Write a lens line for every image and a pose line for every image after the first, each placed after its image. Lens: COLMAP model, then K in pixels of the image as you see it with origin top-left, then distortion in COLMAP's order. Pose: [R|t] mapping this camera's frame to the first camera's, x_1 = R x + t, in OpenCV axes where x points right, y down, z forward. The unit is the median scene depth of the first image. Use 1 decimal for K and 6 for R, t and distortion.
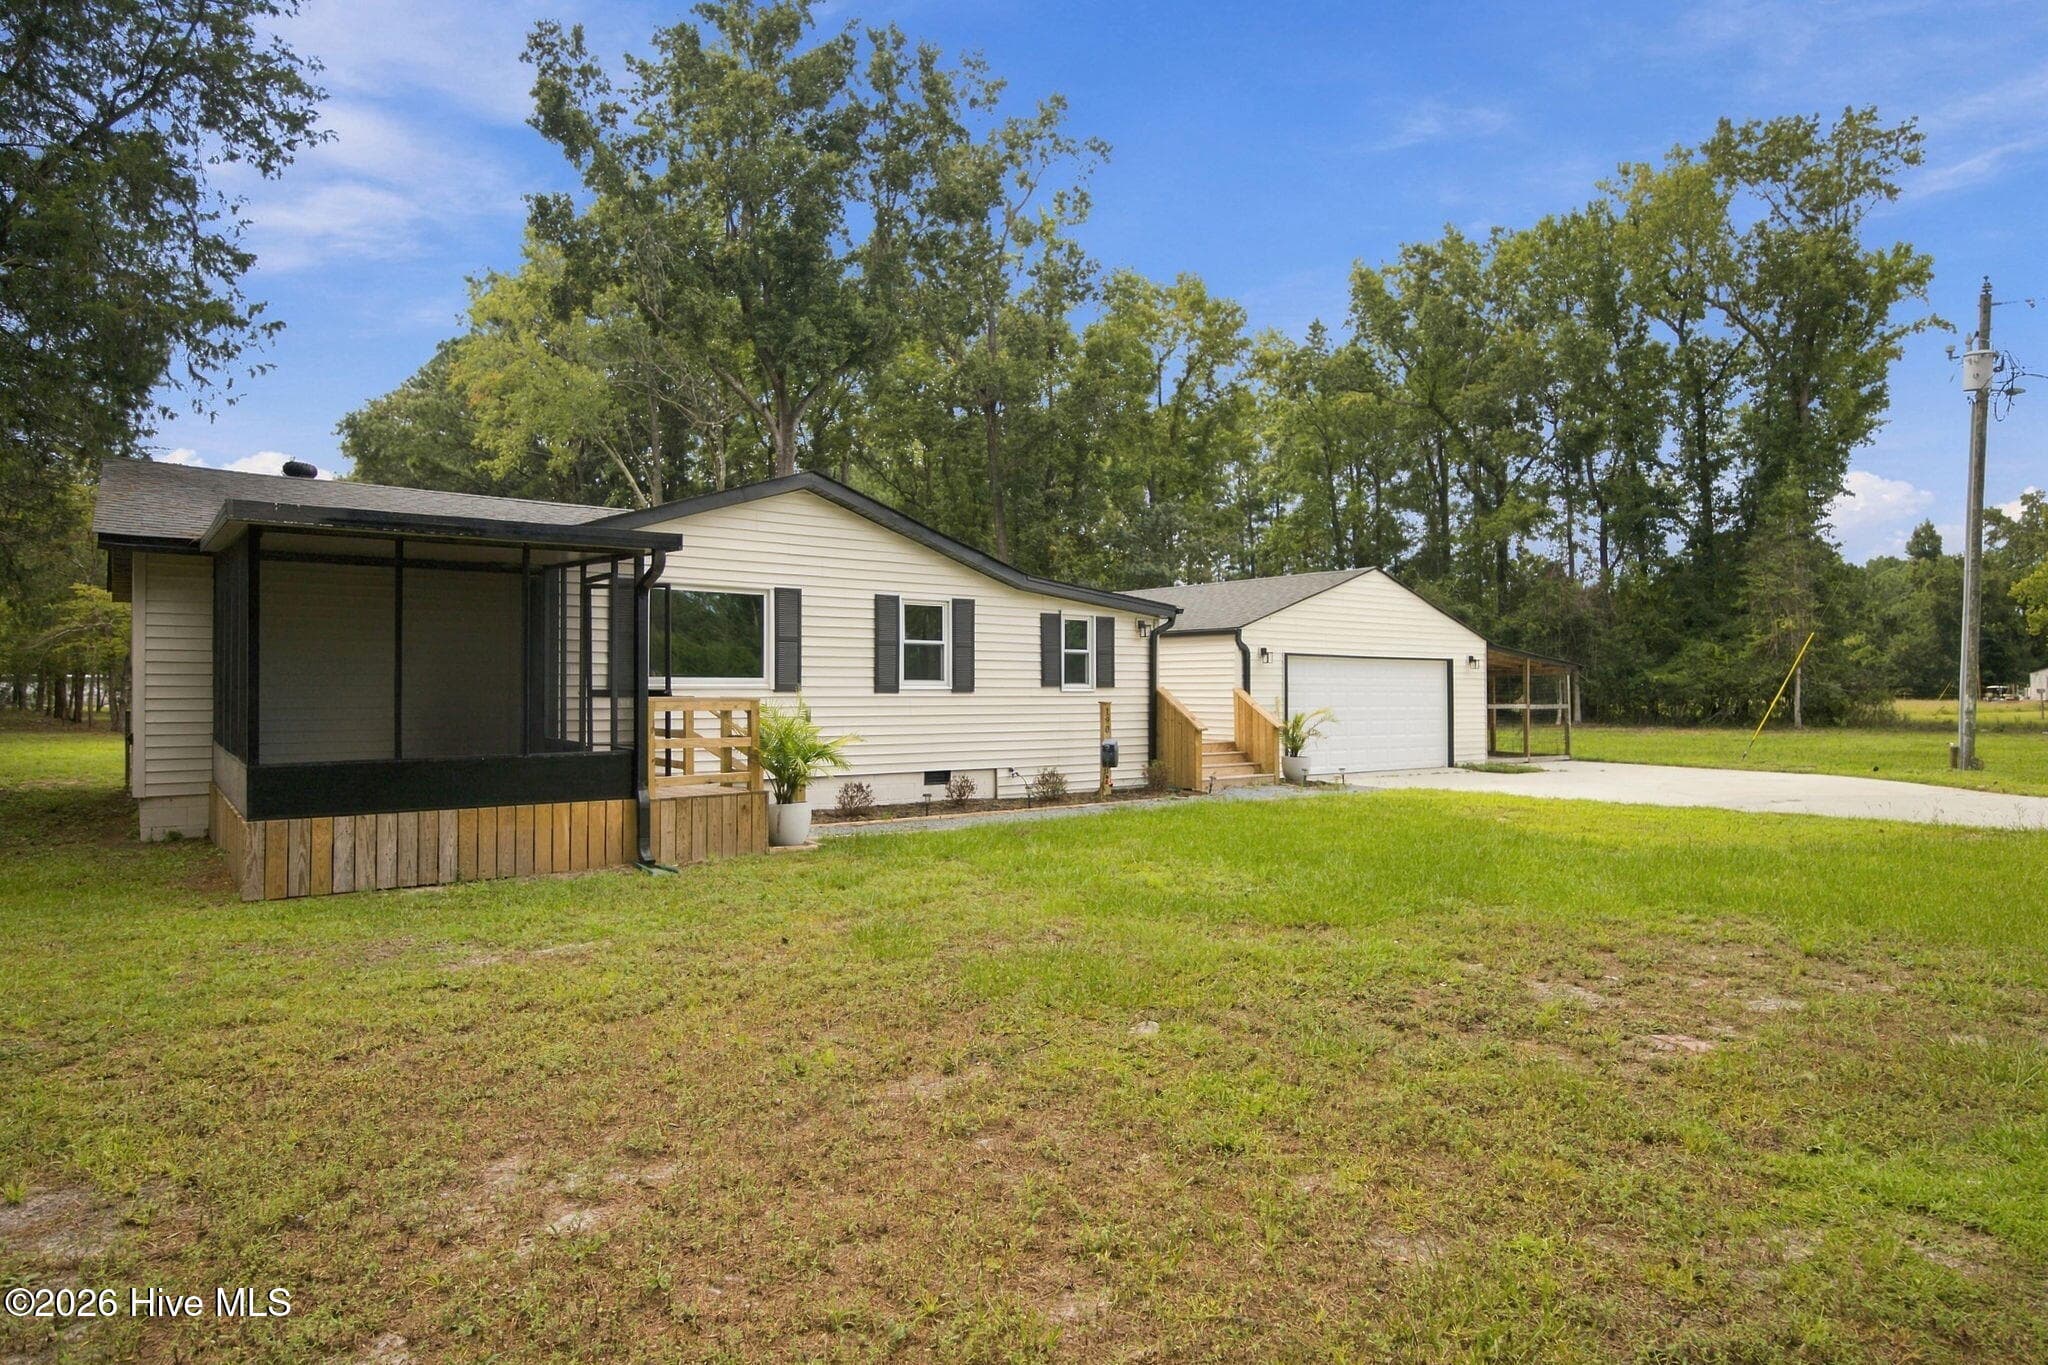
lens RADIAL K [[1149.2, 0, 1024.0], [0, 1149.2, 682.5], [0, 0, 1]] dist [-0.000663, 0.000099]
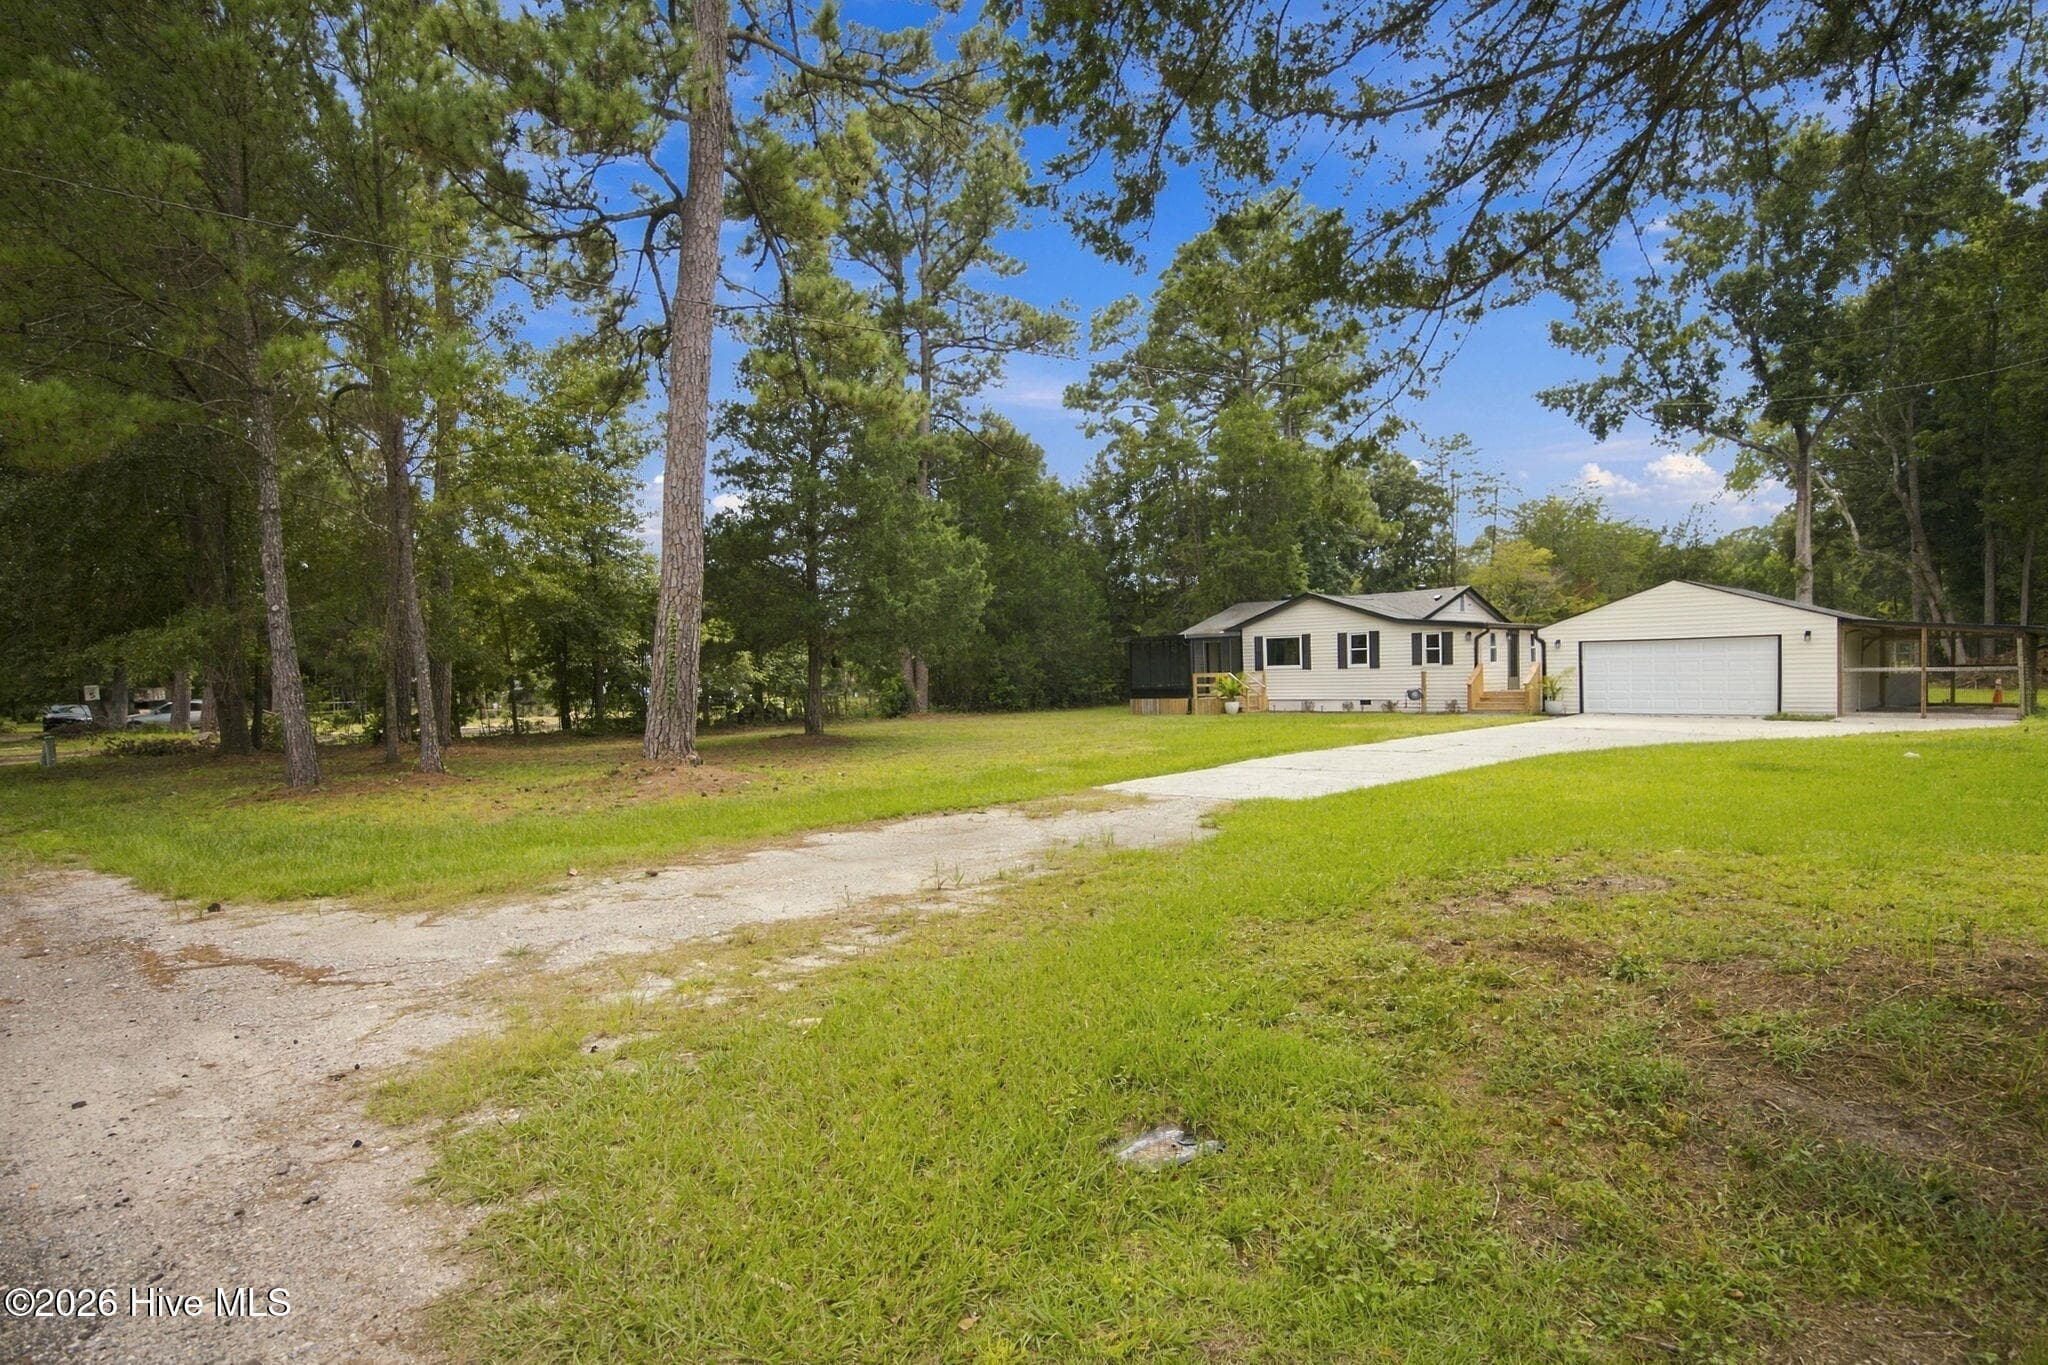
lens RADIAL K [[1027.1, 0, 1049.7], [0, 1027.1, 685.9], [0, 0, 1]] dist [-0.001569, 0.000366]
pose [[0.117781, 0.008171, -0.993006, 2.055840], [0.028664, 0.999521, 0.011625, 0.000294], [0.992626, -0.029833, 0.117490, 0.043345]]
